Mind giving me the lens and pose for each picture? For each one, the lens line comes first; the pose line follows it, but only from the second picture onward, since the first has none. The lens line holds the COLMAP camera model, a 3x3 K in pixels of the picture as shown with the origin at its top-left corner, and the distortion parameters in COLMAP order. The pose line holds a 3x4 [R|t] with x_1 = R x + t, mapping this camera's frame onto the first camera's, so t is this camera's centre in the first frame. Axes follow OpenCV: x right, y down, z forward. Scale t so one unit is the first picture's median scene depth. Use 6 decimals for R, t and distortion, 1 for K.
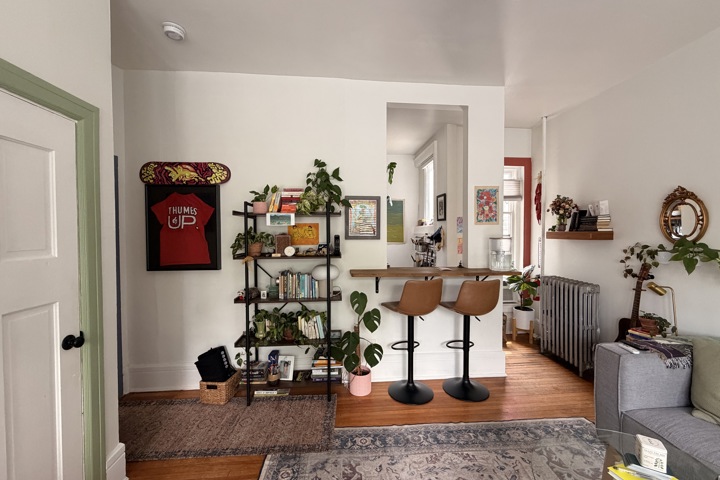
lens RADIAL K [[291.5, 0, 360.0], [0, 291.5, 240.0], [0, 0, 1]] dist [-0.001261, -0.000439]
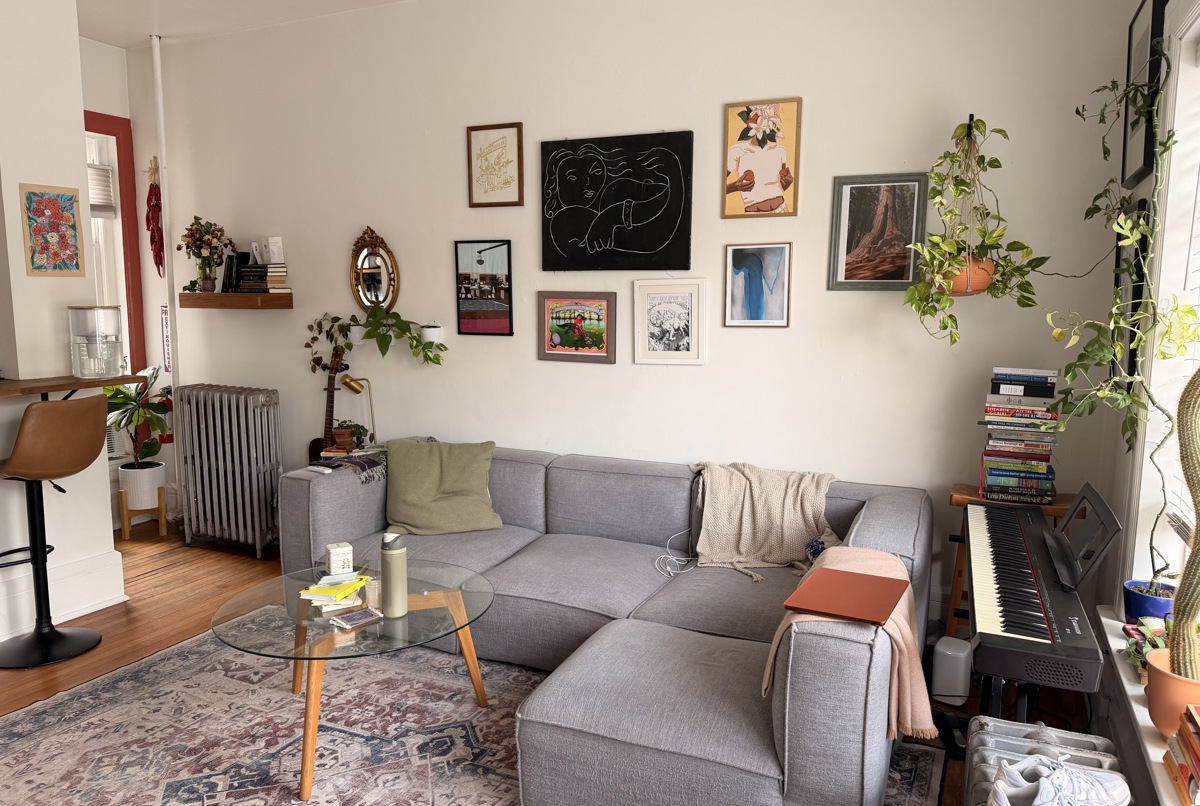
lens RADIAL K [[806.3, 0, 600.0], [0, 806.3, 403.0], [0, 0, 1]] dist [0.073845, -0.127116]
pose [[0.481608, -0.109227, 0.869554, -0.217956], [0.013235, 0.992996, 0.117402, 0.003420], [-0.876287, -0.045034, 0.479680, -0.264342]]
